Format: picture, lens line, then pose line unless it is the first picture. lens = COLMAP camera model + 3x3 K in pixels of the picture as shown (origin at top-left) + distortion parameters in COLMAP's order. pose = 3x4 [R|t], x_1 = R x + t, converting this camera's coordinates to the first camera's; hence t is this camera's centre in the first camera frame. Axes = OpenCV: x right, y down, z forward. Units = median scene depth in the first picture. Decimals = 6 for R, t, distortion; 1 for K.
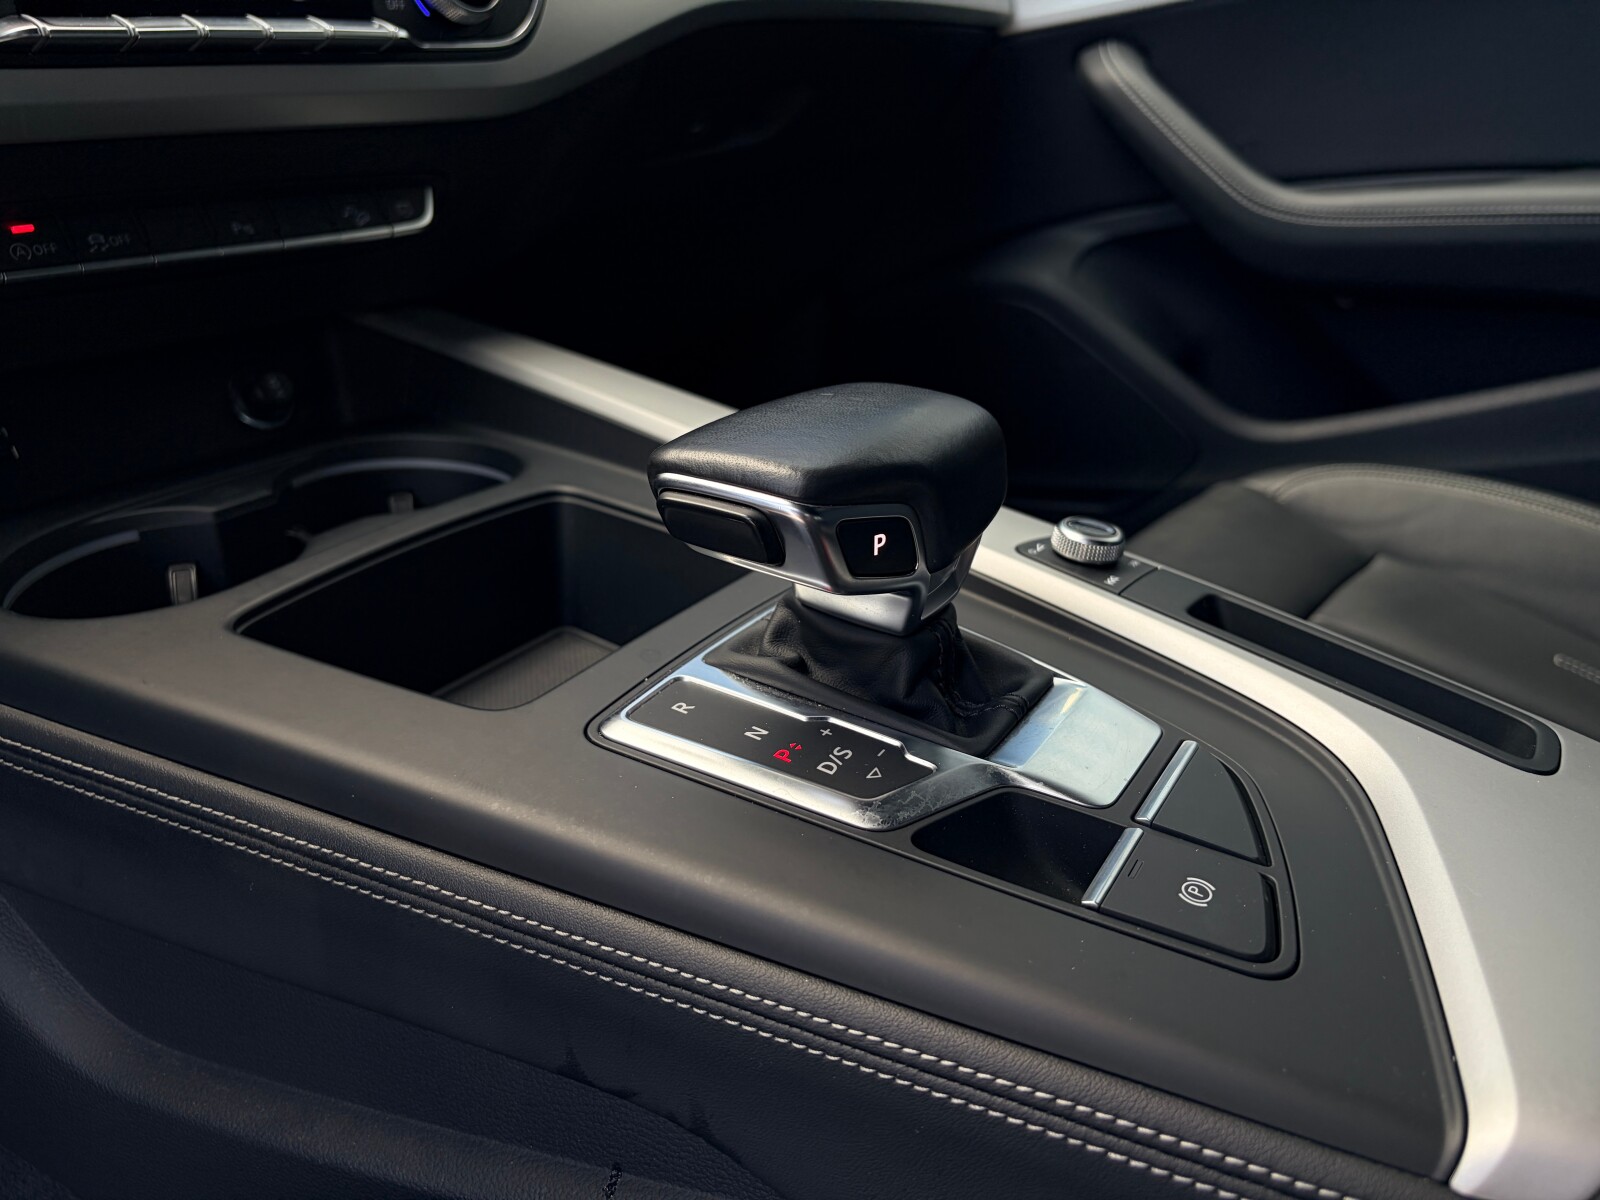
lens RADIAL K [[1222.4, 0, 805.7], [0, 1222.4, 601.9], [0, 0, 1]] dist [0.066173, -0.089310]
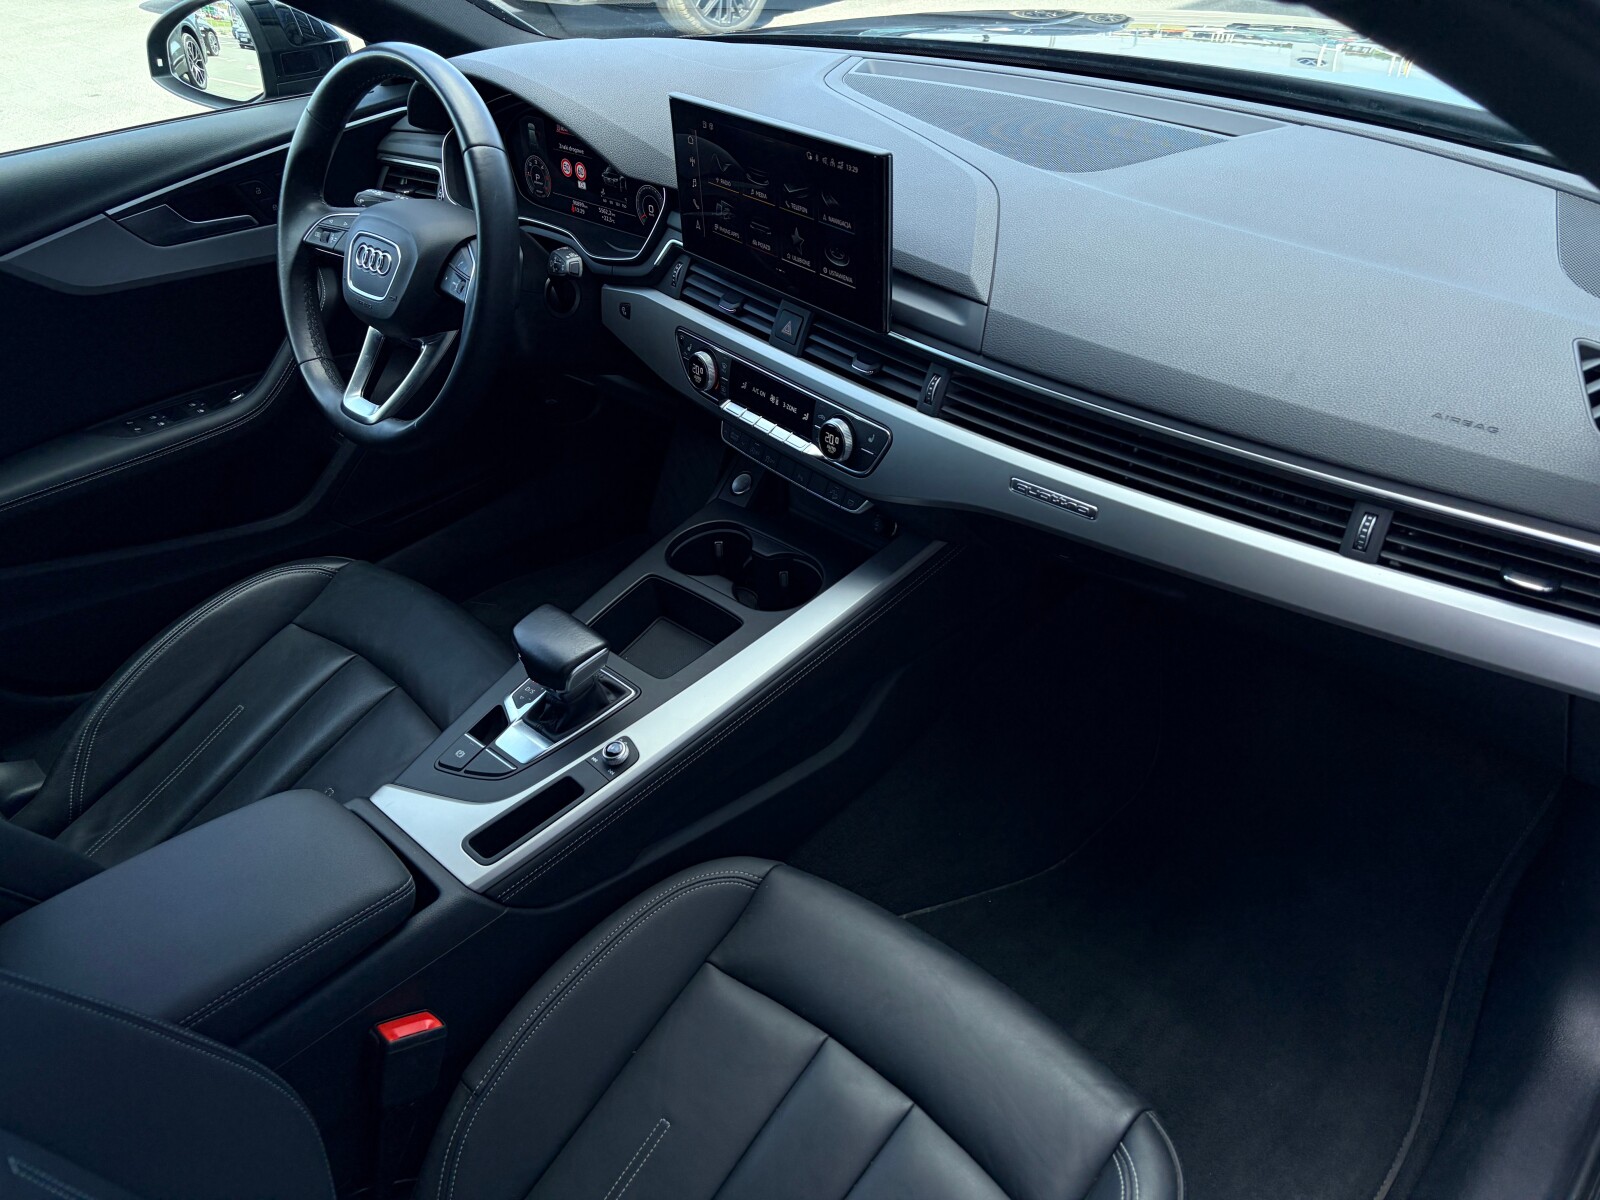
lens RADIAL K [[1195.8, 0, 808.6], [0, 1195.8, 611.1], [0, 0, 1]] dist [0.008871, -0.003492]
pose [[-0.195255, 0.636965, -0.745756, 2.366677], [-0.282086, 0.691786, 0.664725, -2.646518], [0.939310, 0.340158, 0.044604, 1.480114]]
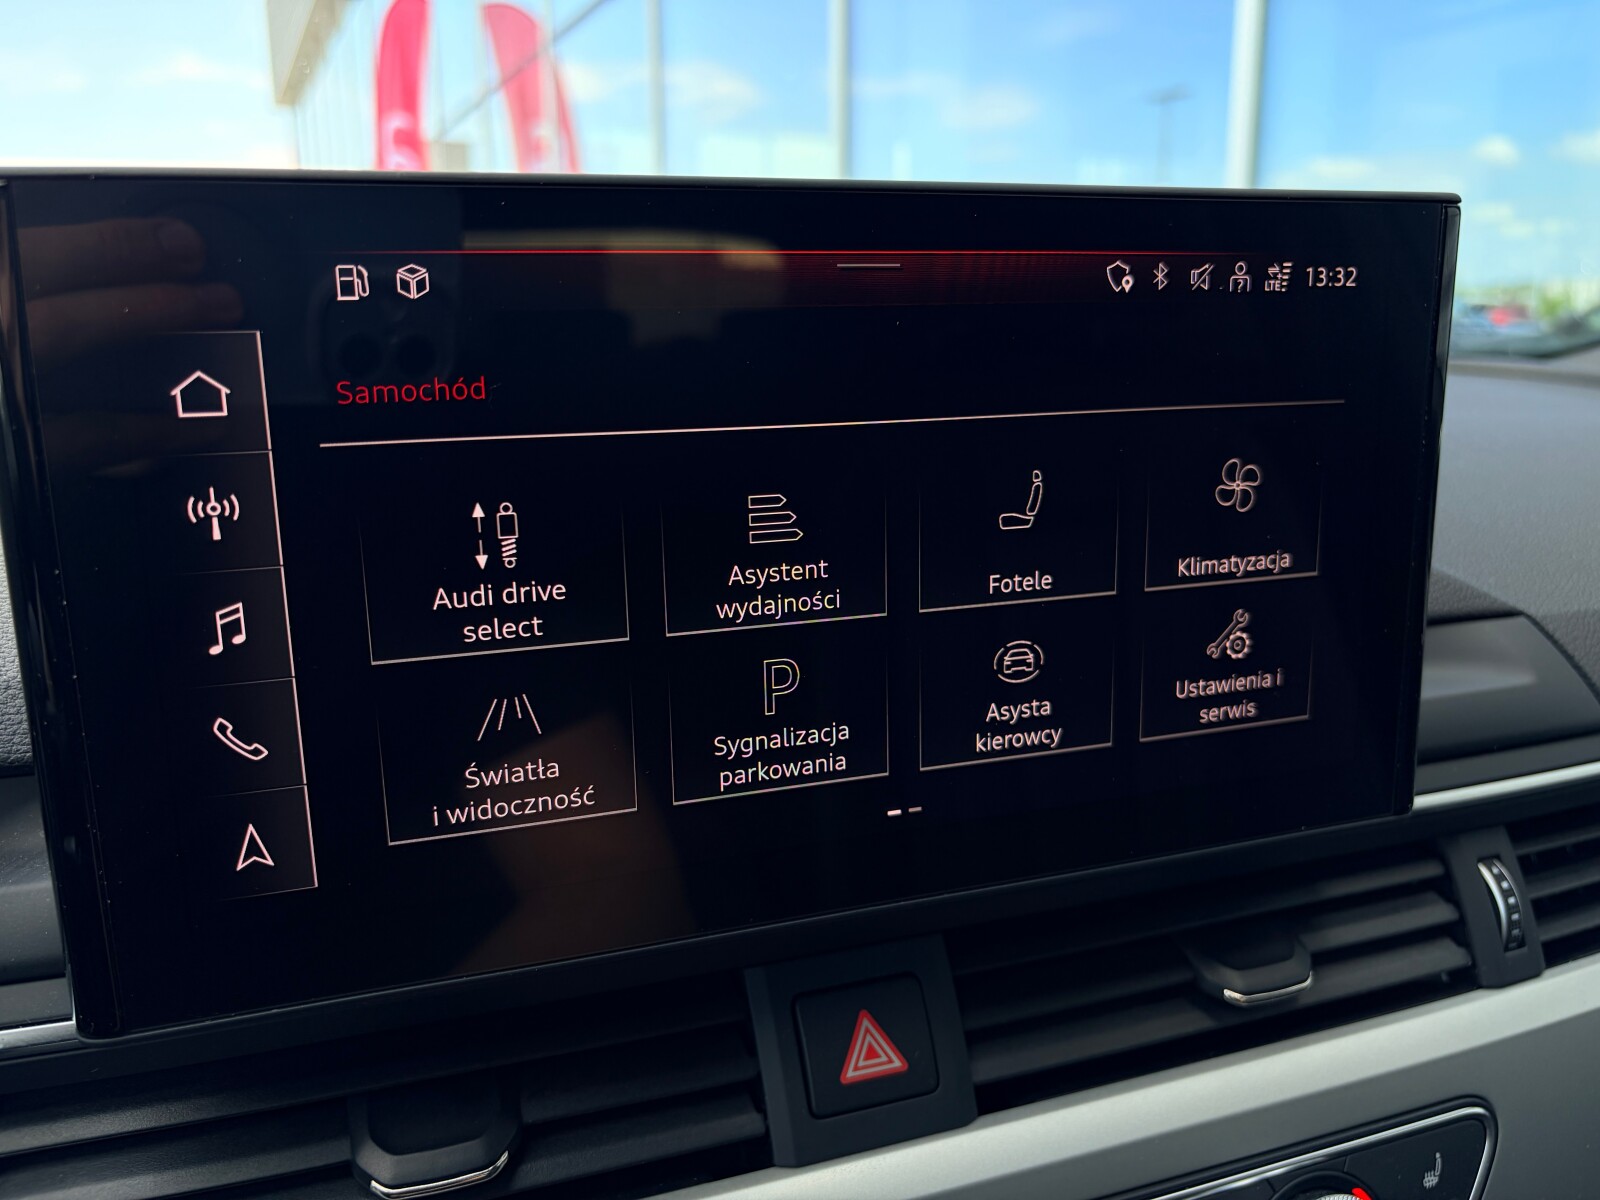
lens RADIAL K [[1263.8, 0, 794.7], [0, 1263.8, 602.7], [0, 0, 1]] dist [0.004946, -0.011086]
pose [[0.846580, 0.159723, -0.507732, -0.373775], [-0.214685, 0.975344, -0.051135, -1.141500], [0.487046, 0.152292, 0.859996, 0.471735]]
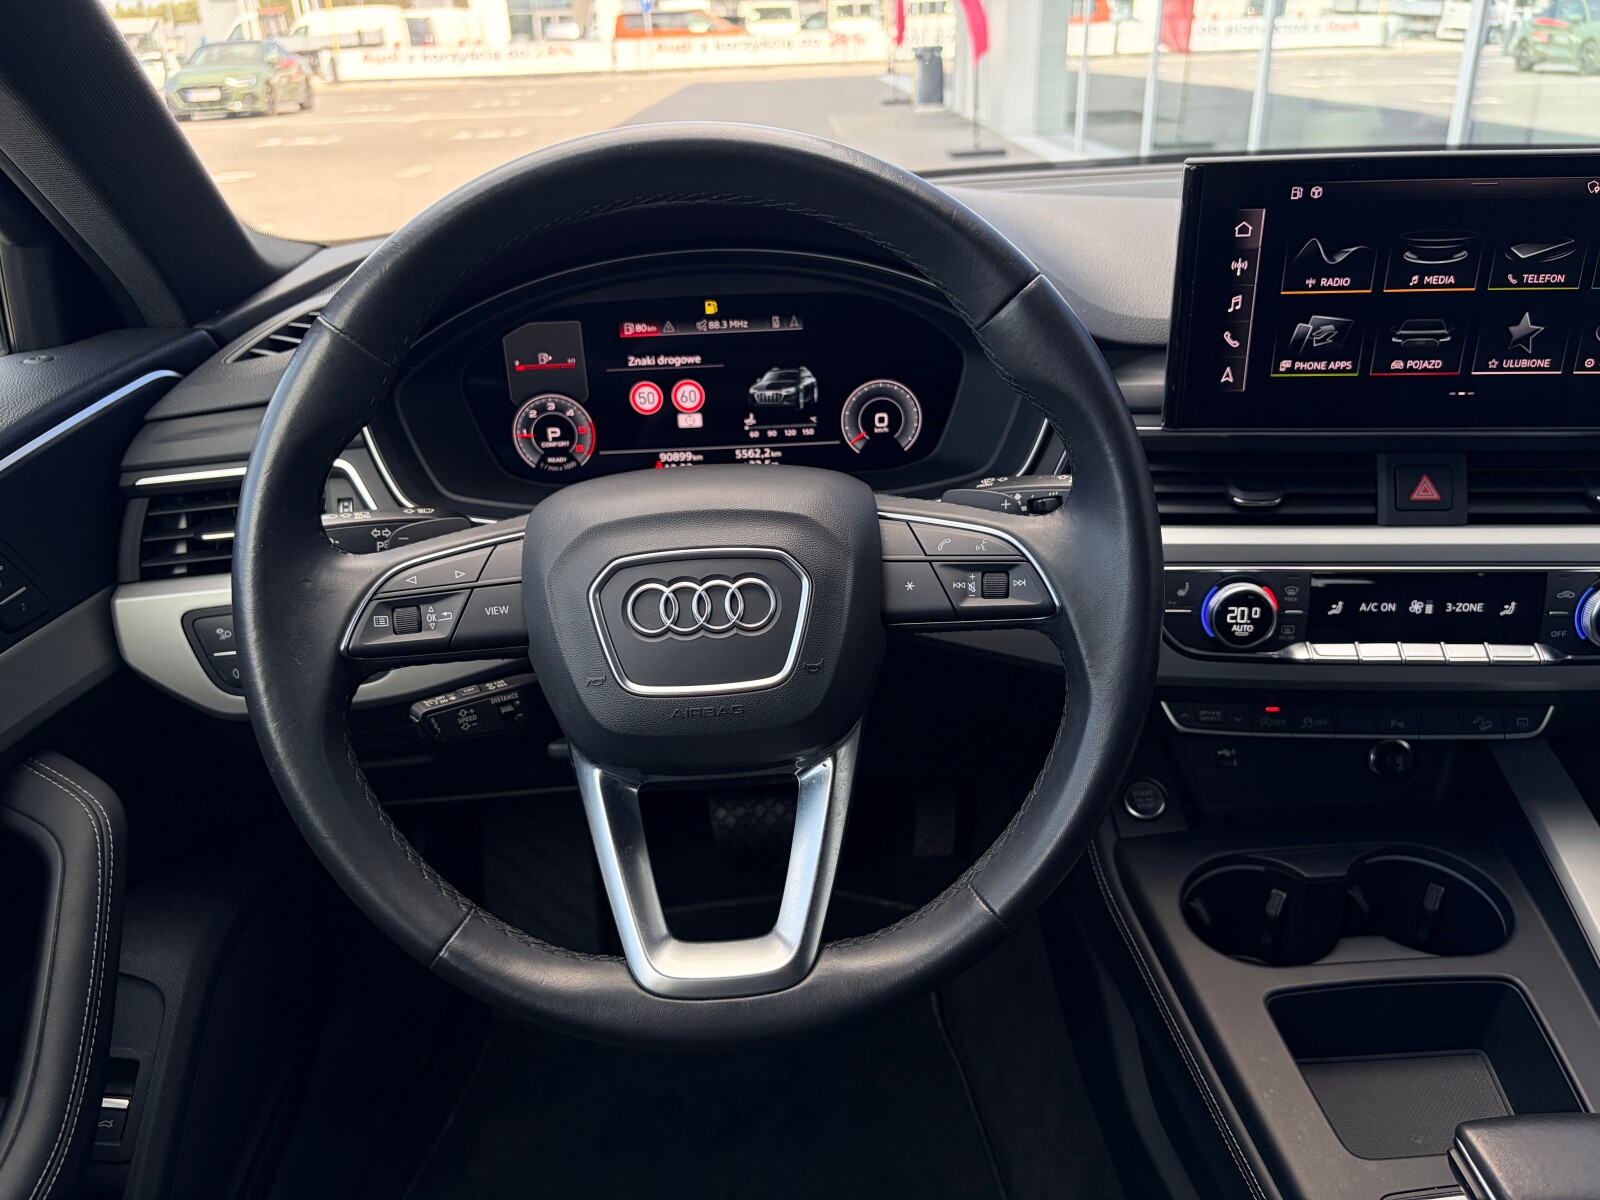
lens RADIAL K [[1222.4, 0, 805.7], [0, 1222.4, 601.9], [0, 0, 1]] dist [0.066173, -0.089310]
pose [[0.552091, 0.389125, -0.737413, 0.374859], [-0.286910, 0.919069, 0.270177, -0.989801], [0.782866, 0.062409, 0.619053, -0.931770]]
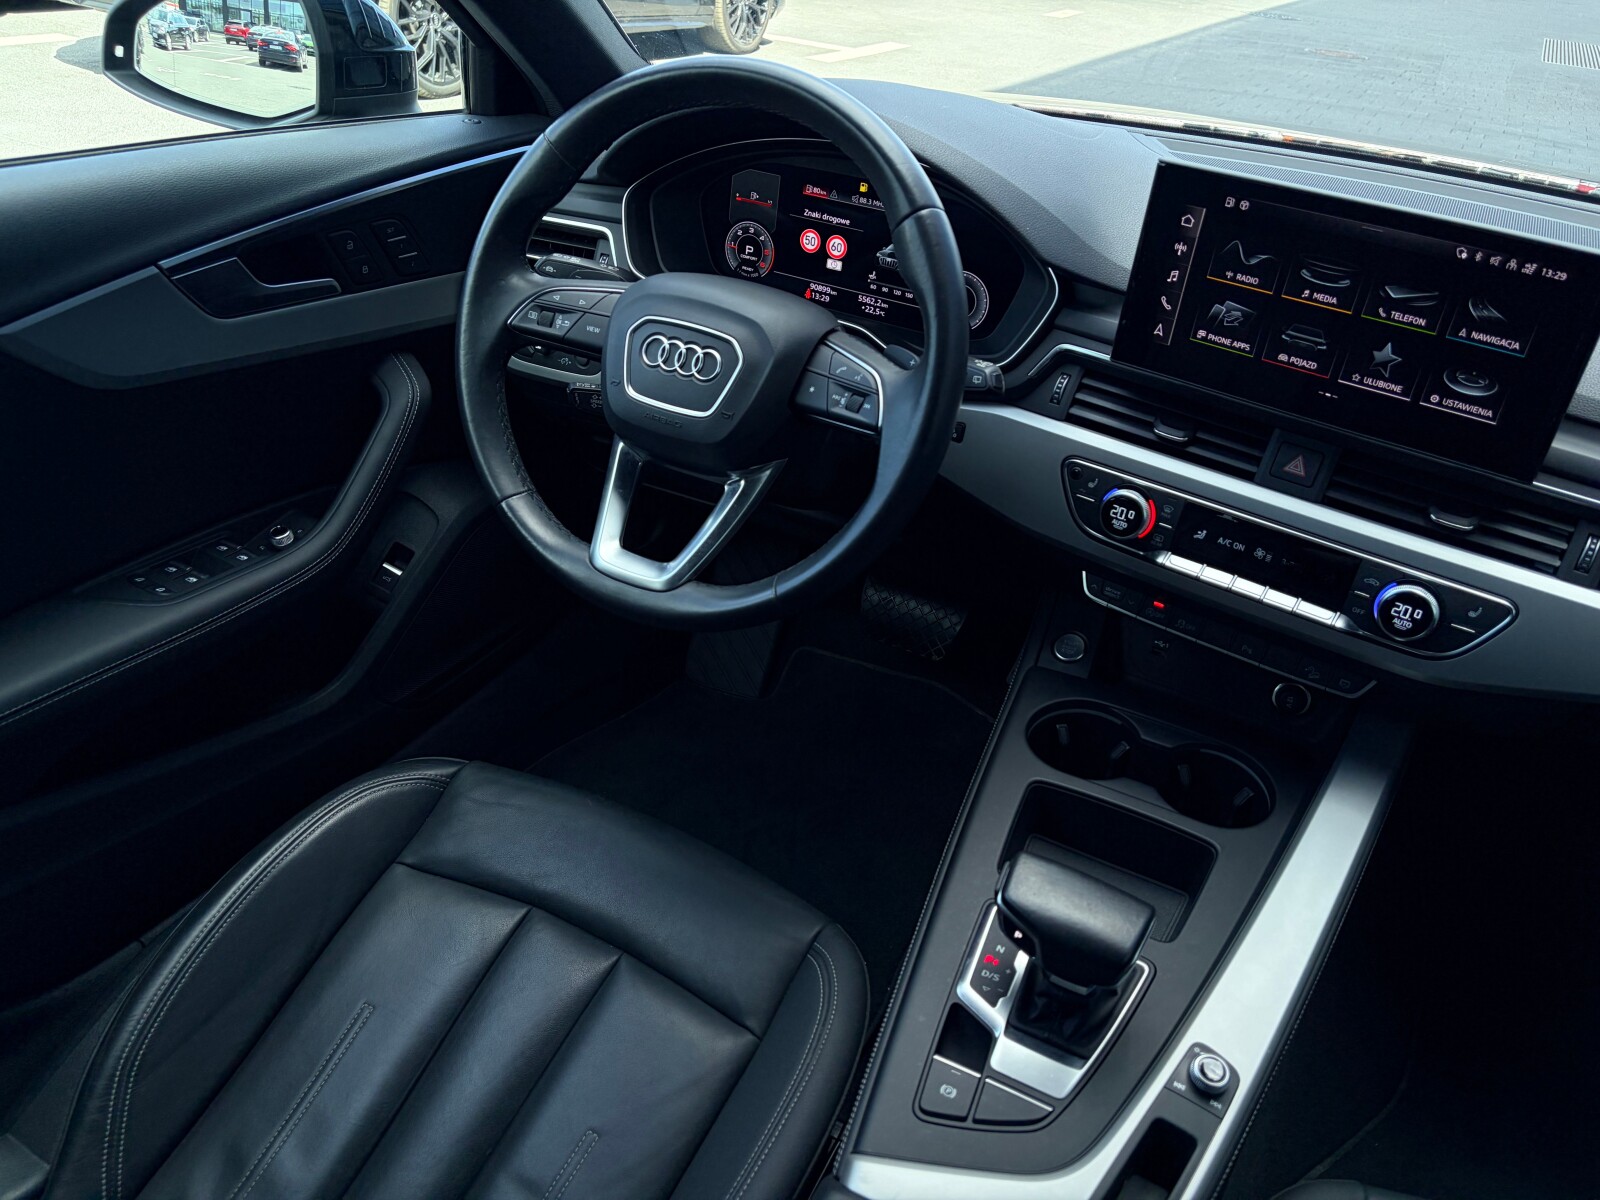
lens RADIAL K [[1212.4, 0, 798.4], [0, 1212.4, 604.8], [0, 0, 1]] dist [0.012077, 0.015117]
pose [[0.058831, 0.584902, -0.808967, 1.592955], [-0.429980, 0.746193, 0.508245, -1.566164], [0.900920, 0.317939, 0.295396, -0.411432]]
